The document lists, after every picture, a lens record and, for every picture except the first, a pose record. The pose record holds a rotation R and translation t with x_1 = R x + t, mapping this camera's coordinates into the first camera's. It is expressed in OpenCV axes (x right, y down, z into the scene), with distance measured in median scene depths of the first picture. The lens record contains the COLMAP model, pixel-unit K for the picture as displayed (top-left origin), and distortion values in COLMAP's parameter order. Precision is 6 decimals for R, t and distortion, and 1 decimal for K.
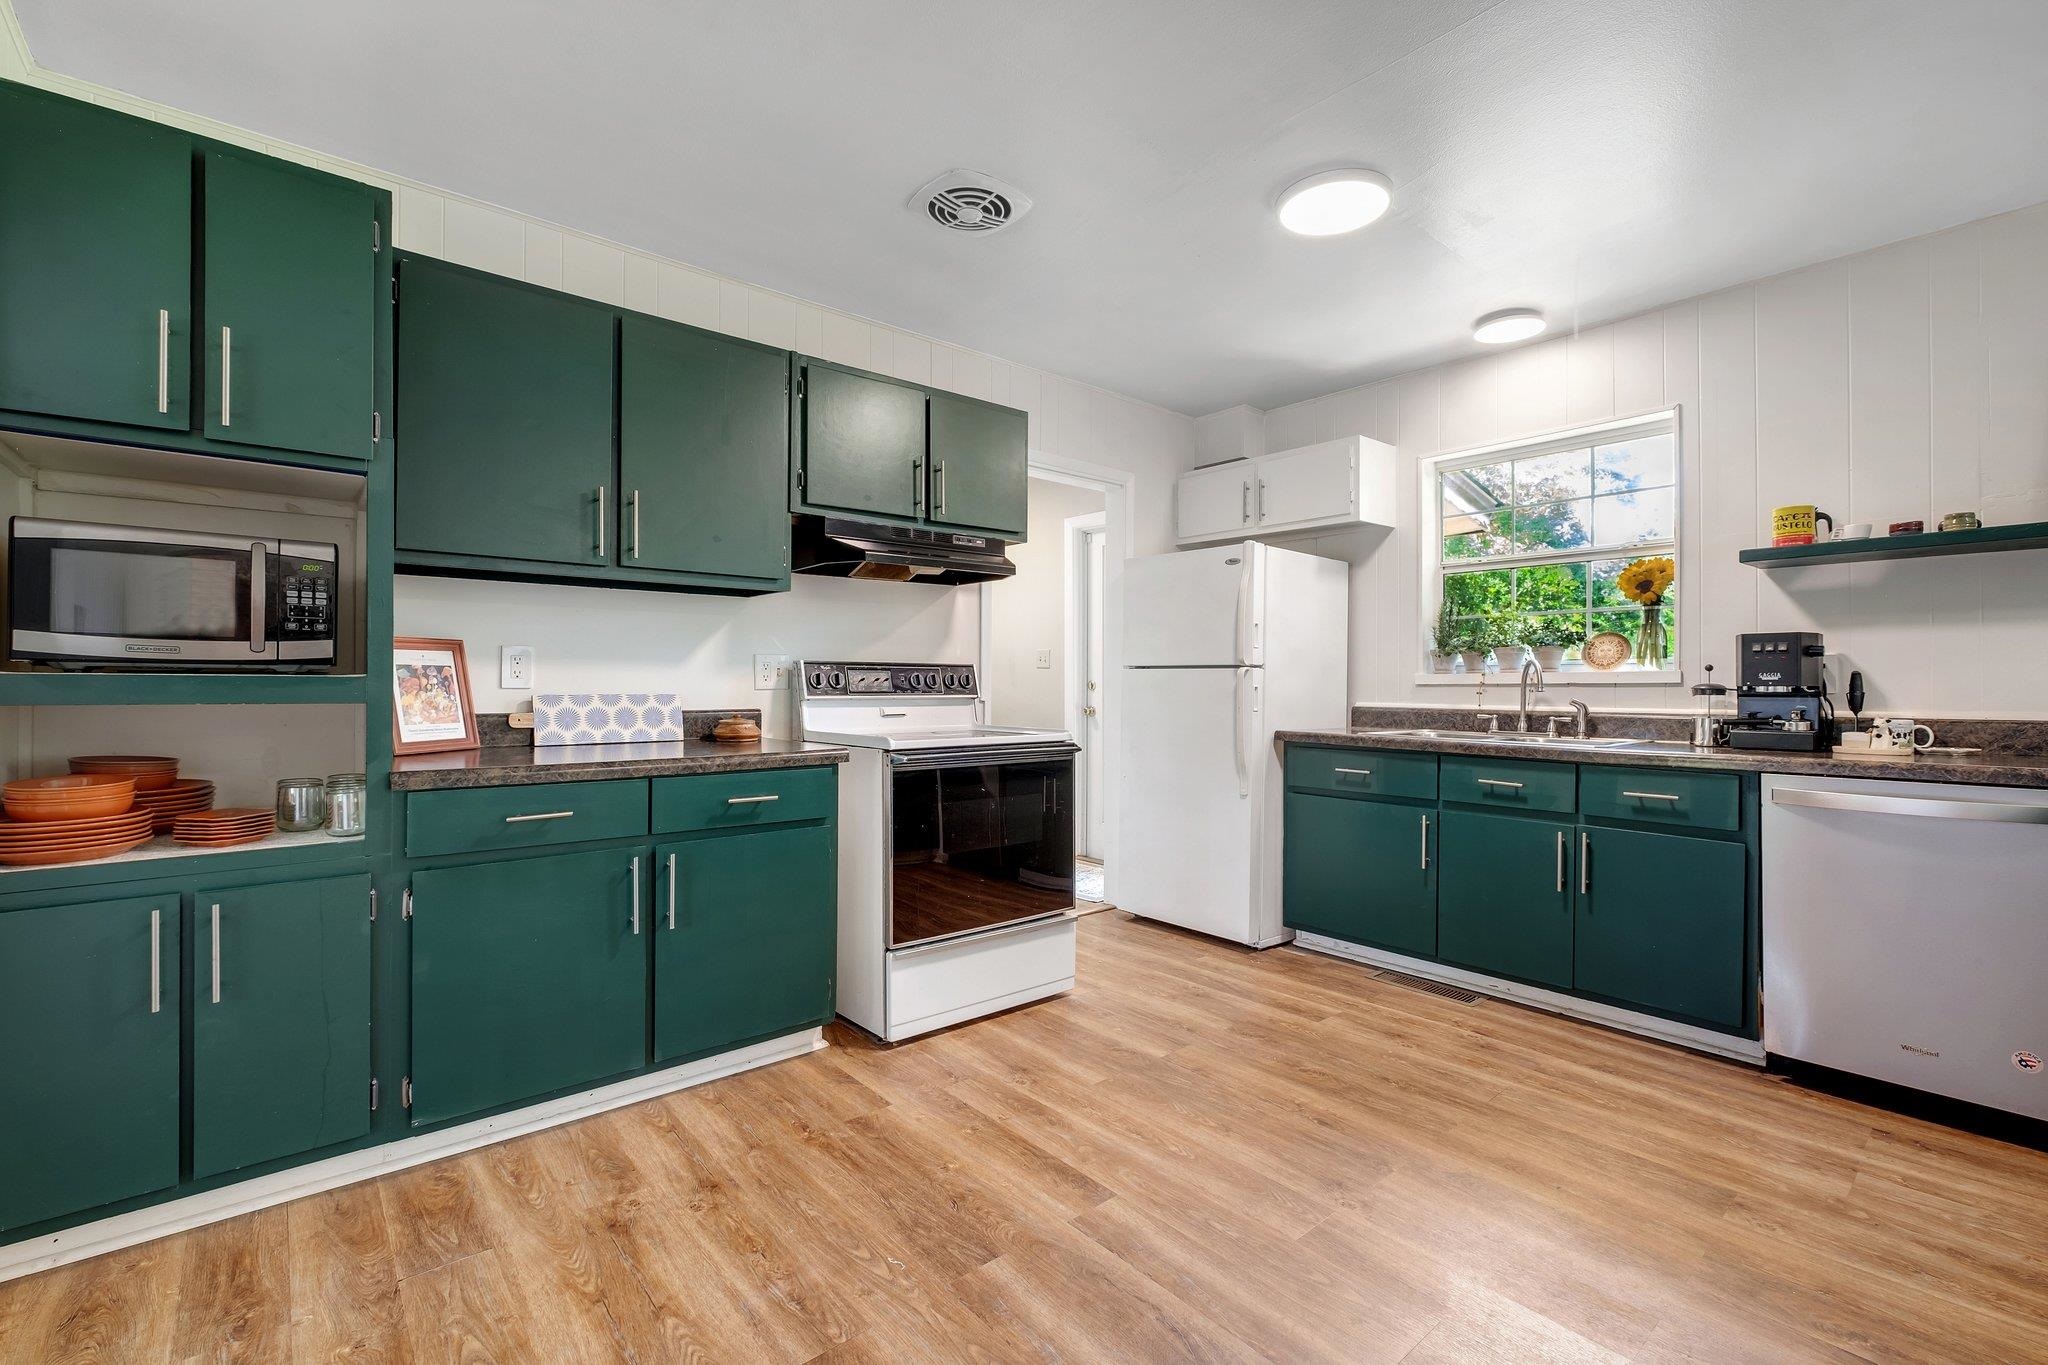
lens RADIAL K [[877.8, 0, 1024.0], [0, 877.8, 682.5], [0, 0, 1]] dist [-0.002690, 0.000072]
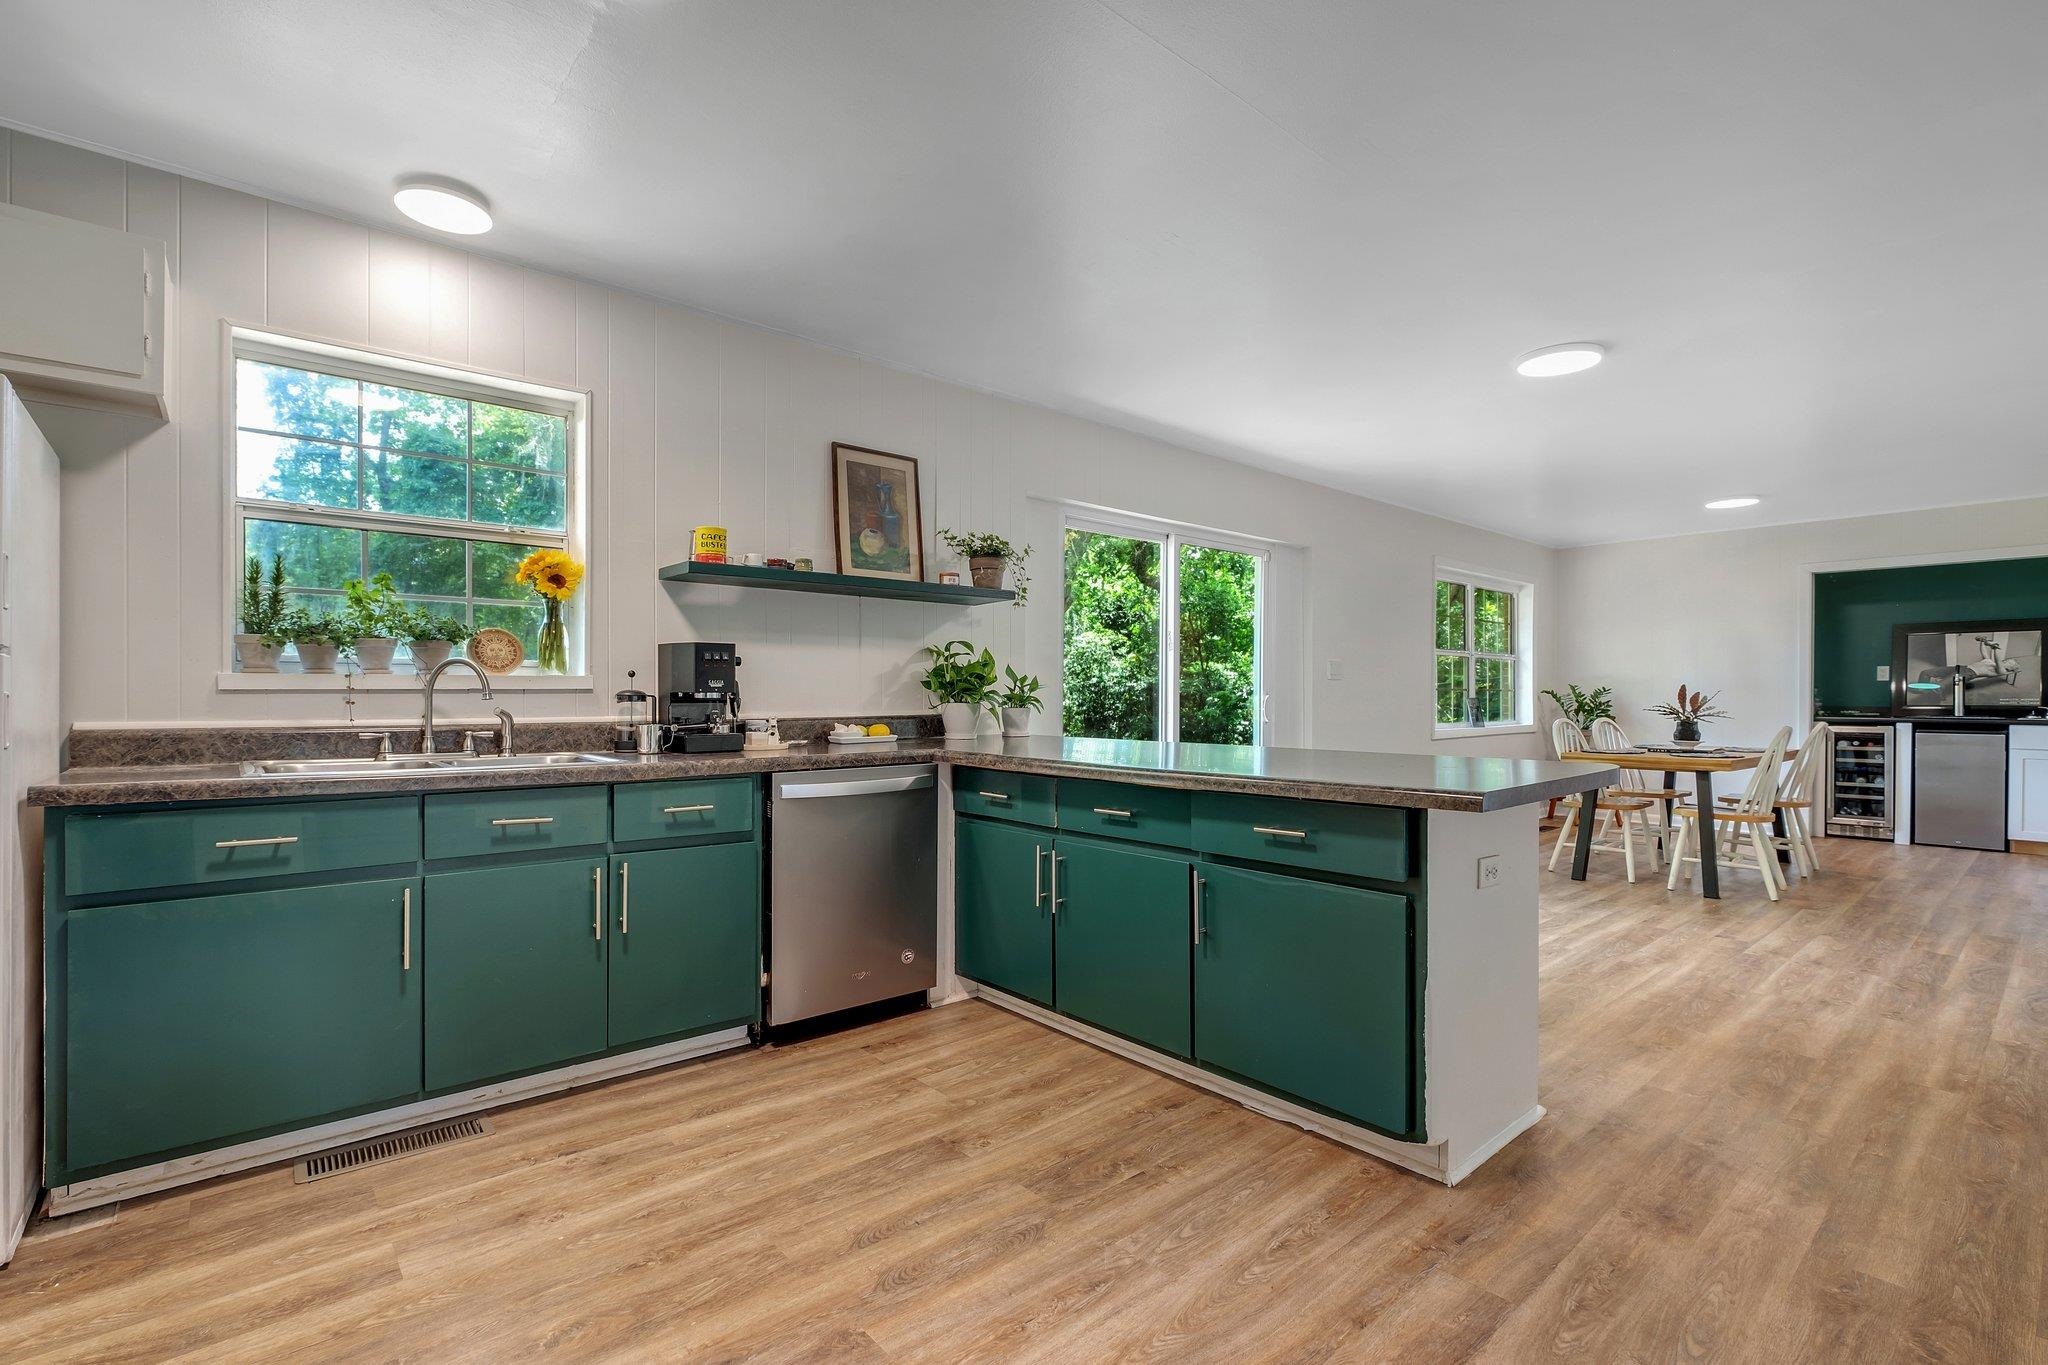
lens RADIAL K [[923.3, 0, 995.1], [0, 923.3, 698.6], [0, 0, 1]] dist [-0.016669, 0.005153]
pose [[0.013200, -0.008725, 0.999875, -0.261465], [-0.004583, 0.999951, 0.008786, 0.000201], [-0.999902, -0.004698, 0.013160, 0.625122]]
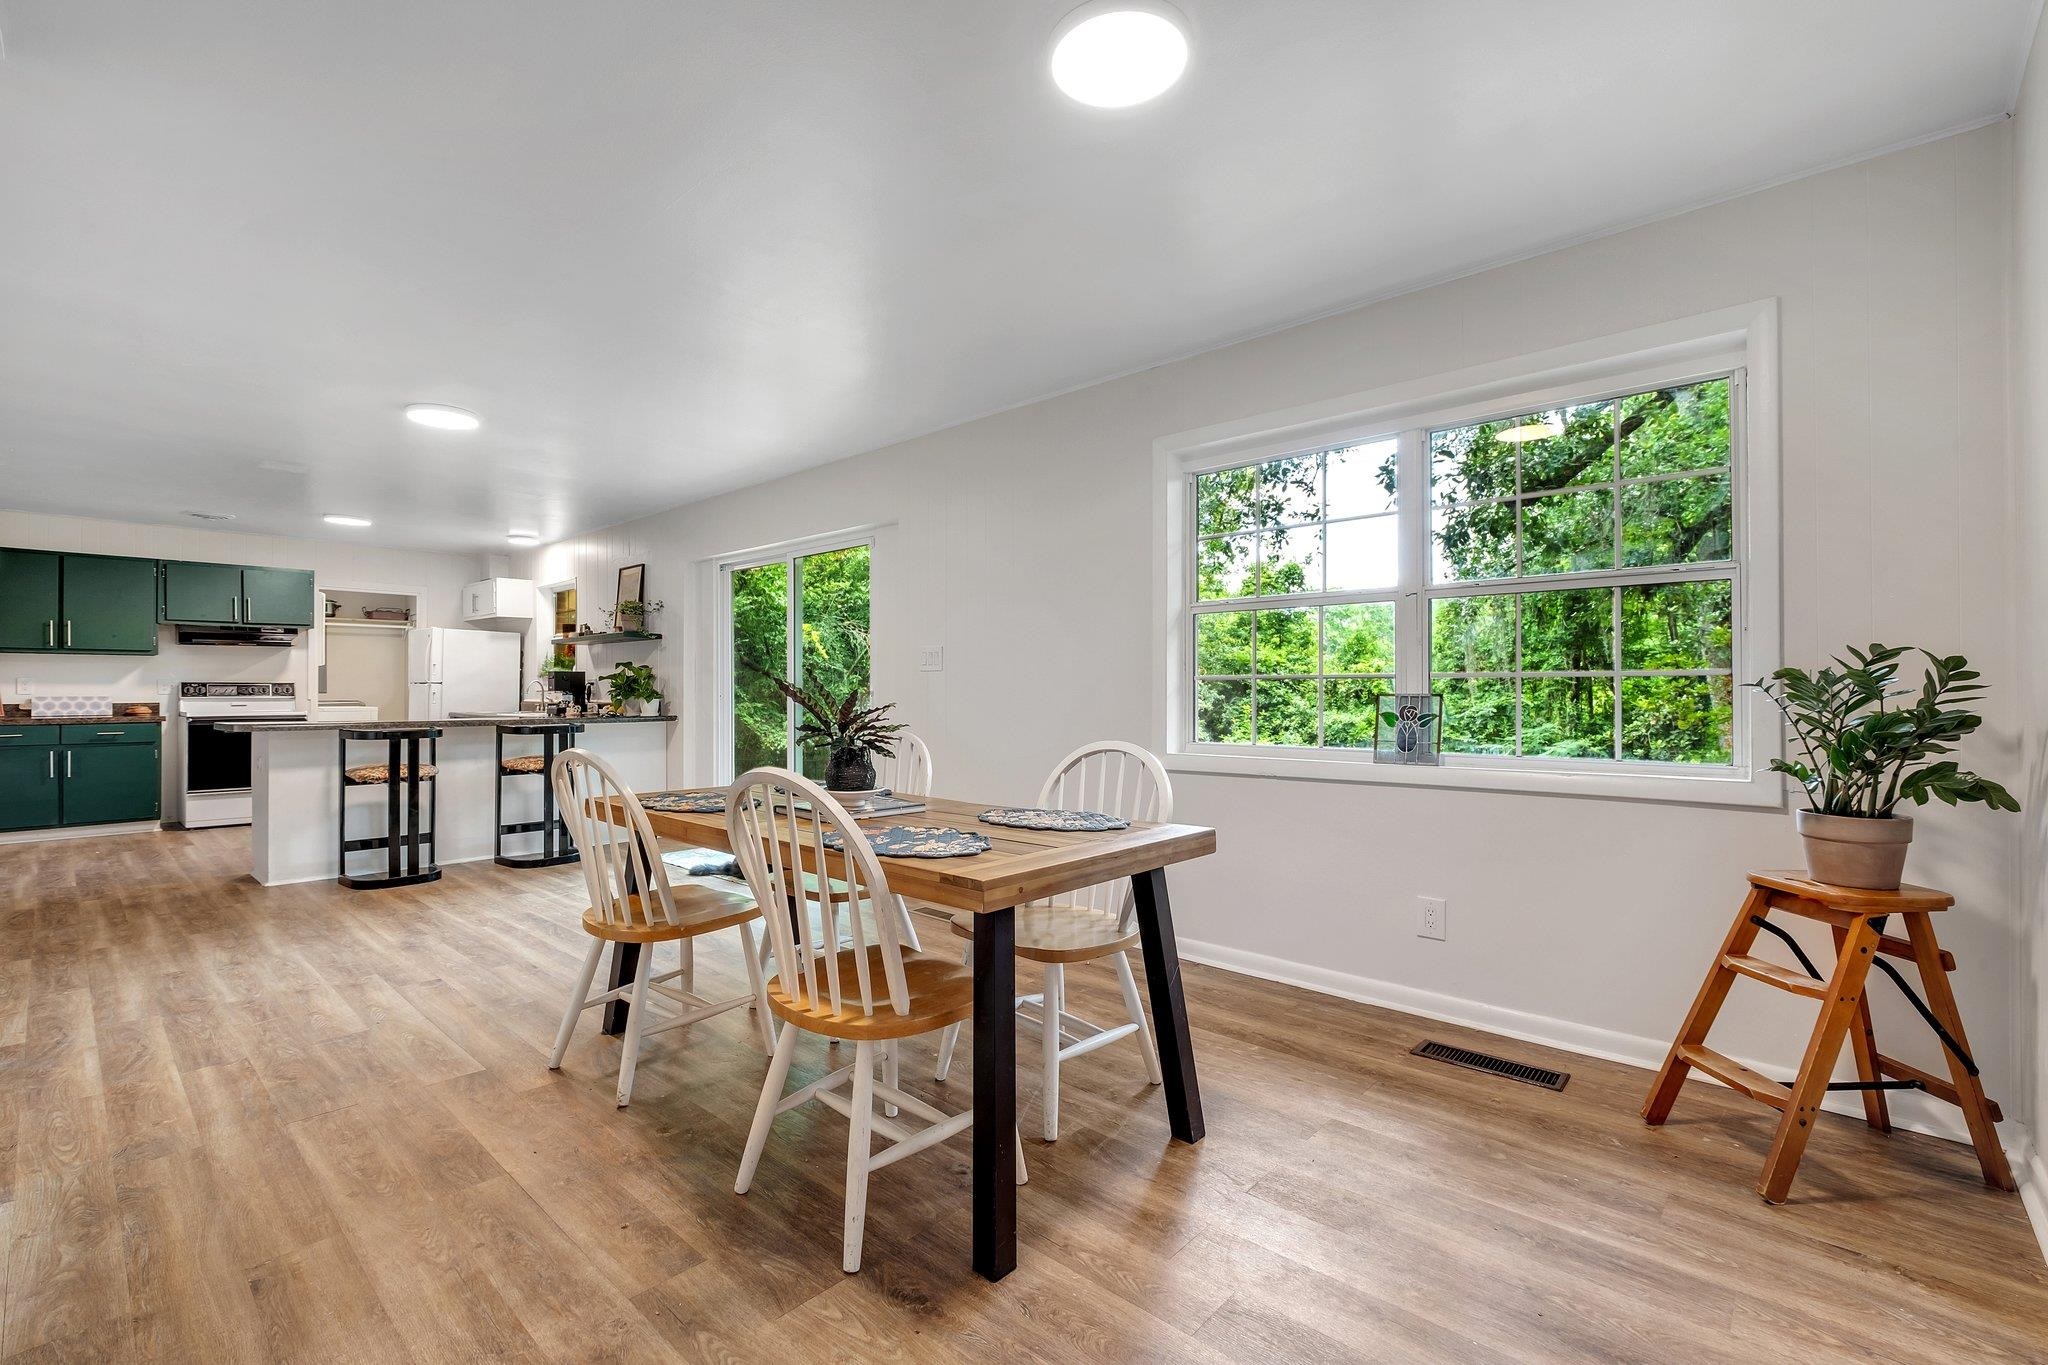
lens RADIAL K [[896.3, 0, 1024.0], [0, 896.3, 682.5], [0, 0, 1]] dist [0.001157, 0.000339]
pose [[0.992713, -0.004489, 0.120420, 1.916165], [0.005452, 0.999956, -0.007672, 0.008136], [-0.120380, 0.008273, 0.992693, -1.874396]]
